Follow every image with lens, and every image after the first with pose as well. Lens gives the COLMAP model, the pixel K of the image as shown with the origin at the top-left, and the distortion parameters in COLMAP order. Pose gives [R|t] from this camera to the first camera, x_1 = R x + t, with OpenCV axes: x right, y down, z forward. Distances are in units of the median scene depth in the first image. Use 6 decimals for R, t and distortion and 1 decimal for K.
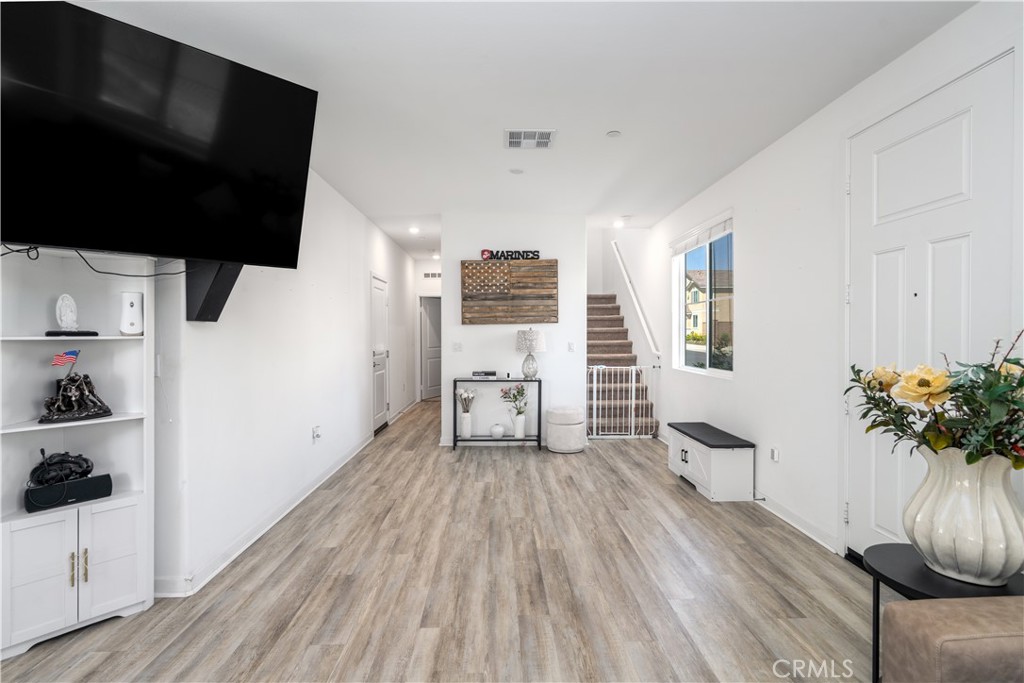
lens RADIAL K [[496.2, 0, 512.0], [0, 496.2, 341.5], [0, 0, 1]] dist [0.000832, 0.000009]
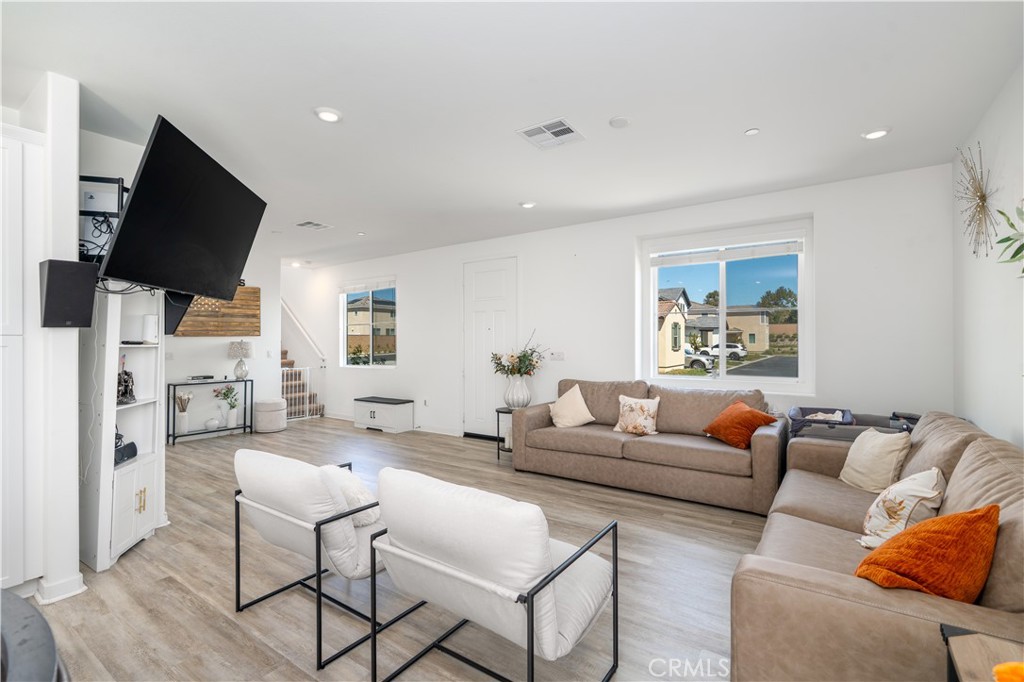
lens RADIAL K [[460.3, 0, 512.0], [0, 460.3, 341.0], [0, 0, 1]] dist [-0.000683, -0.000411]
pose [[0.602889, 0.002497, 0.797821, -0.487592], [0.017432, 0.999715, -0.016302, 0.007410], [-0.797635, 0.023735, 0.602674, -0.270596]]
